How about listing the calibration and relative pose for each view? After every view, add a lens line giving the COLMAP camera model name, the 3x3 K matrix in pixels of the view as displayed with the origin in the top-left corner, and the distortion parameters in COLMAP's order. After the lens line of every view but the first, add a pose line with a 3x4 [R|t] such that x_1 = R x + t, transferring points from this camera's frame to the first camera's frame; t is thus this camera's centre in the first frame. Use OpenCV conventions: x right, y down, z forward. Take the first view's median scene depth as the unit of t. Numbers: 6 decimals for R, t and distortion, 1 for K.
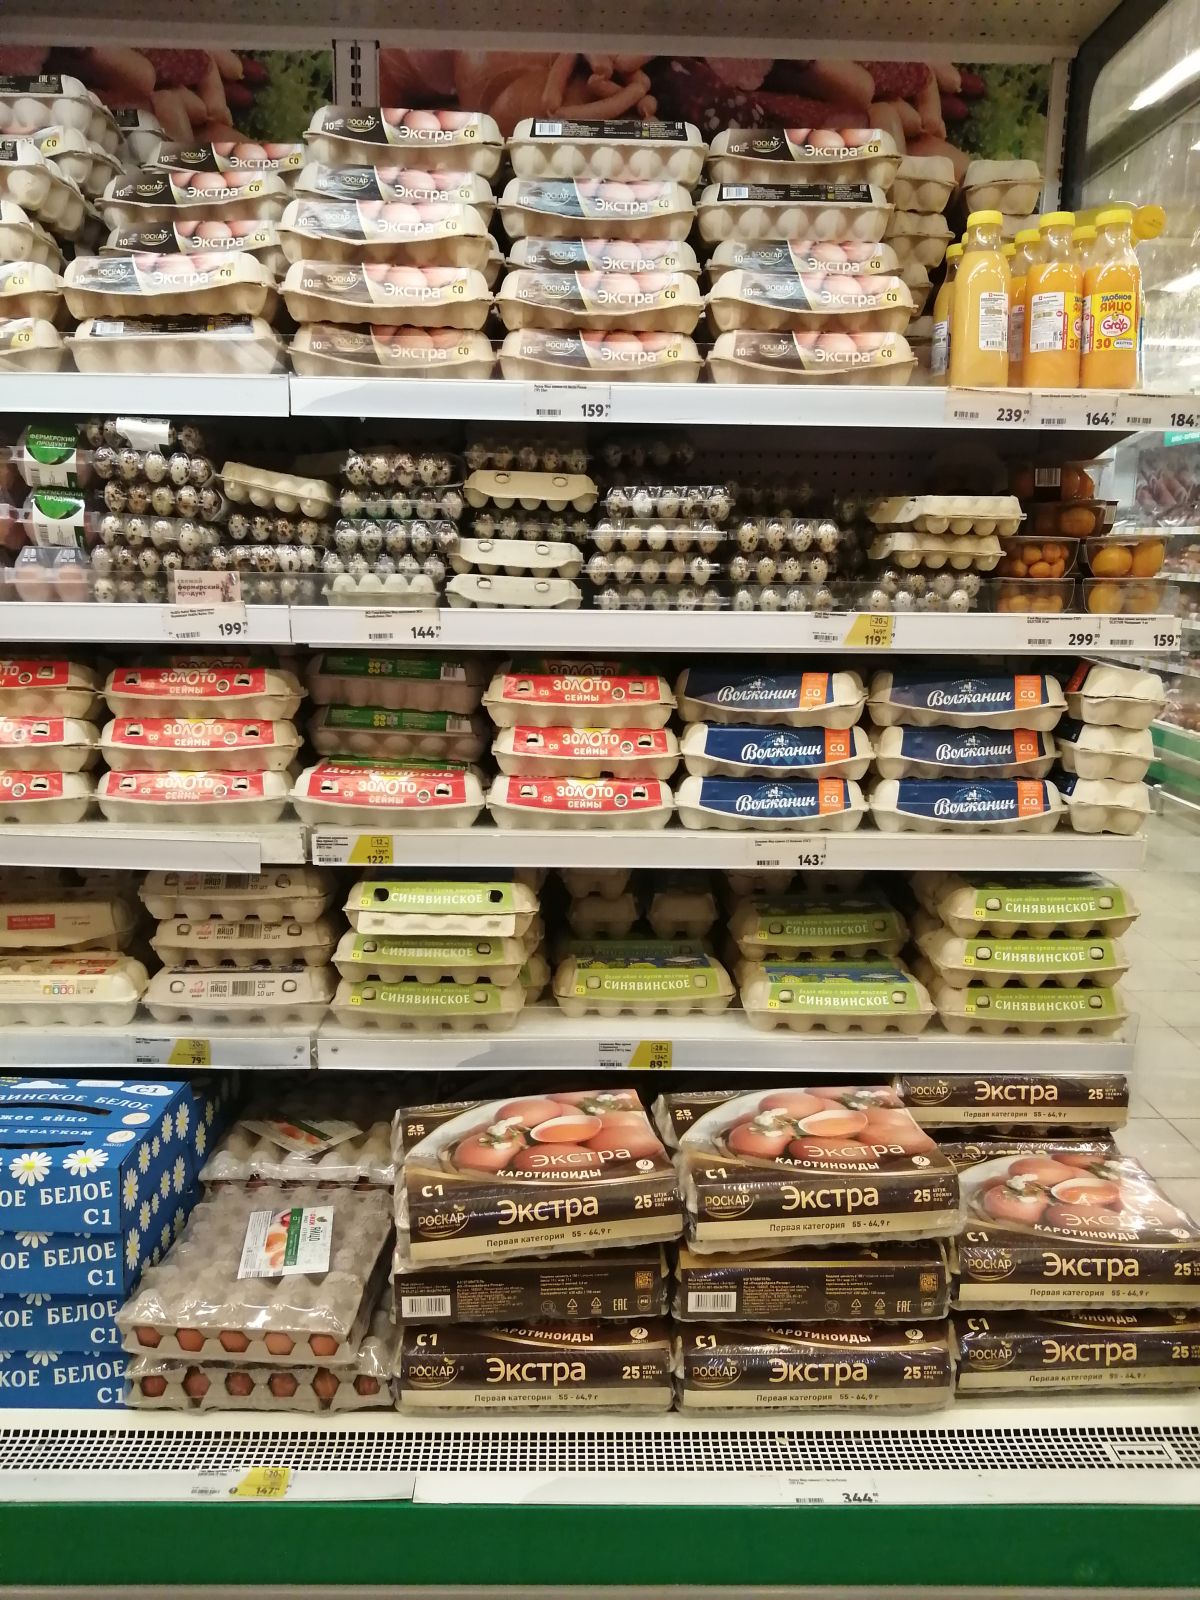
lens RADIAL K [[1233.3, 0, 600.0], [0, 1233.3, 800.0], [0, 0, 1]] dist [0.041316, -0.112512]
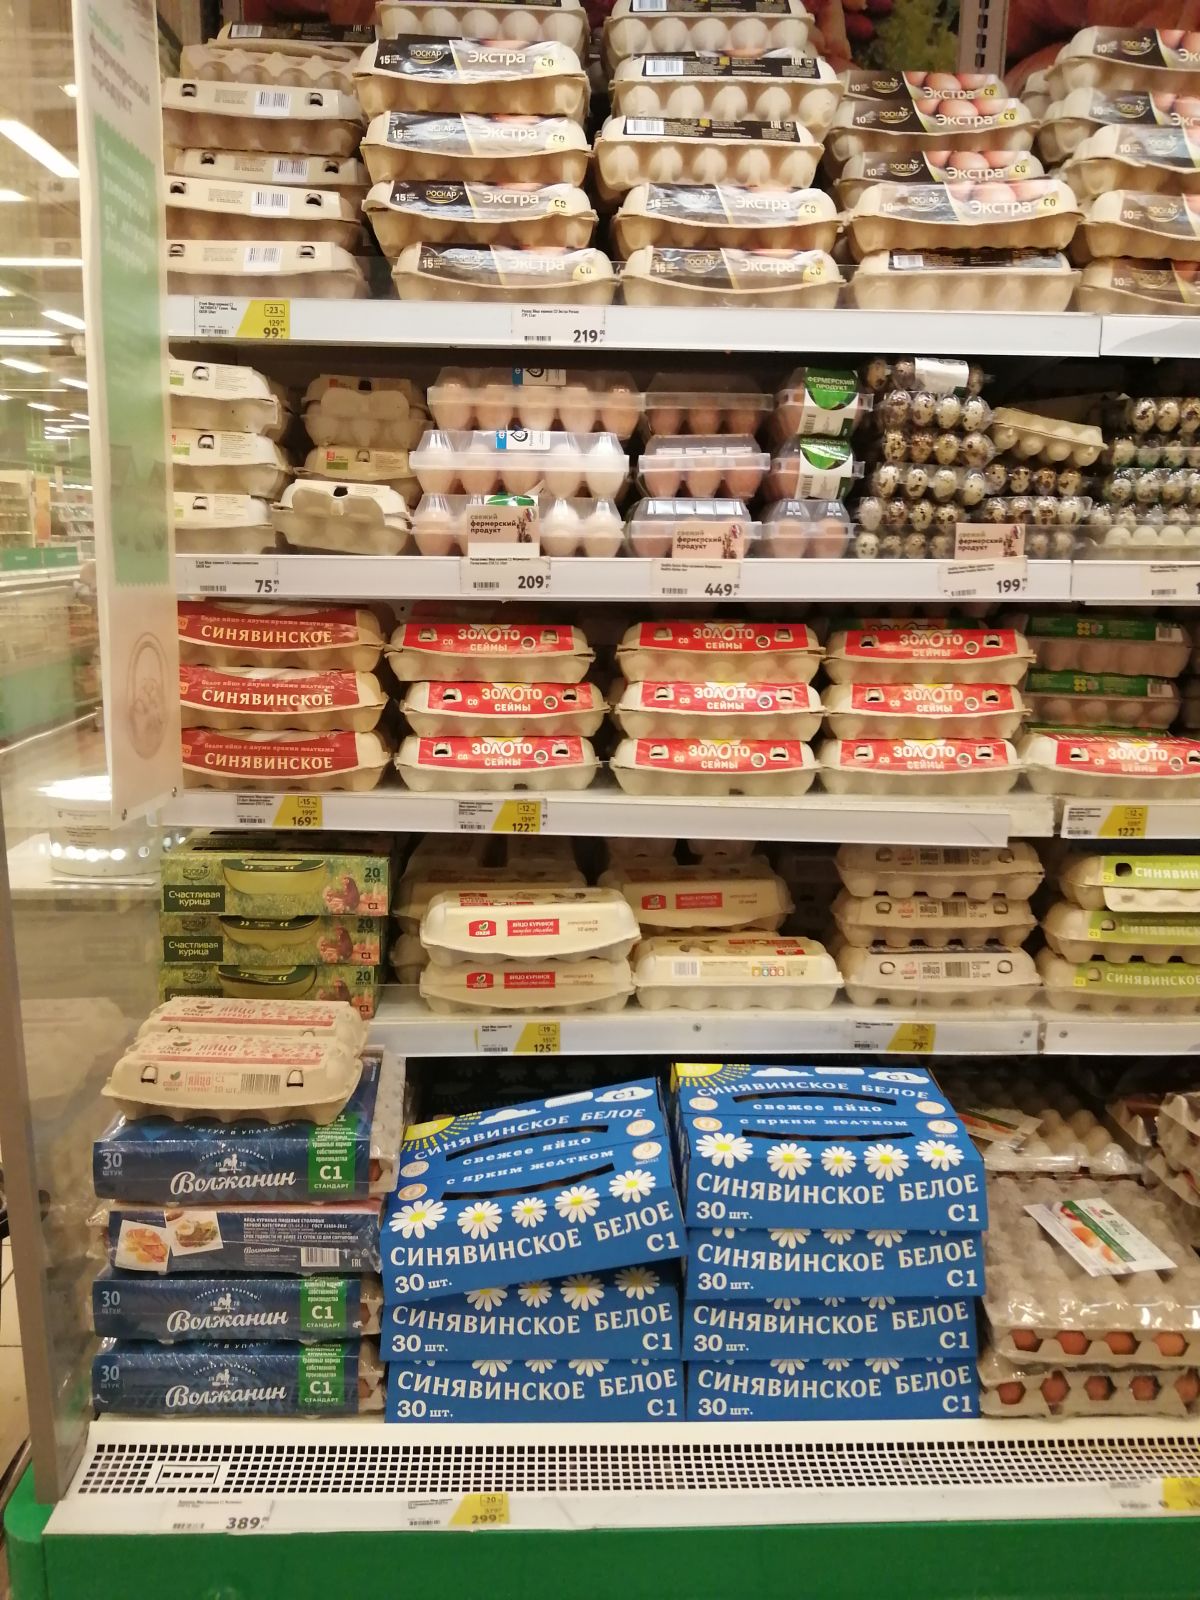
lens RADIAL K [[1233.3, 0, 600.0], [0, 1233.3, 800.0], [0, 0, 1]] dist [0.041316, -0.112512]
pose [[0.999976, -0.006269, -0.002899, -0.597877], [0.006304, 0.999906, 0.012183, 0.010272], [0.002822, -0.012201, 0.999922, 0.059852]]
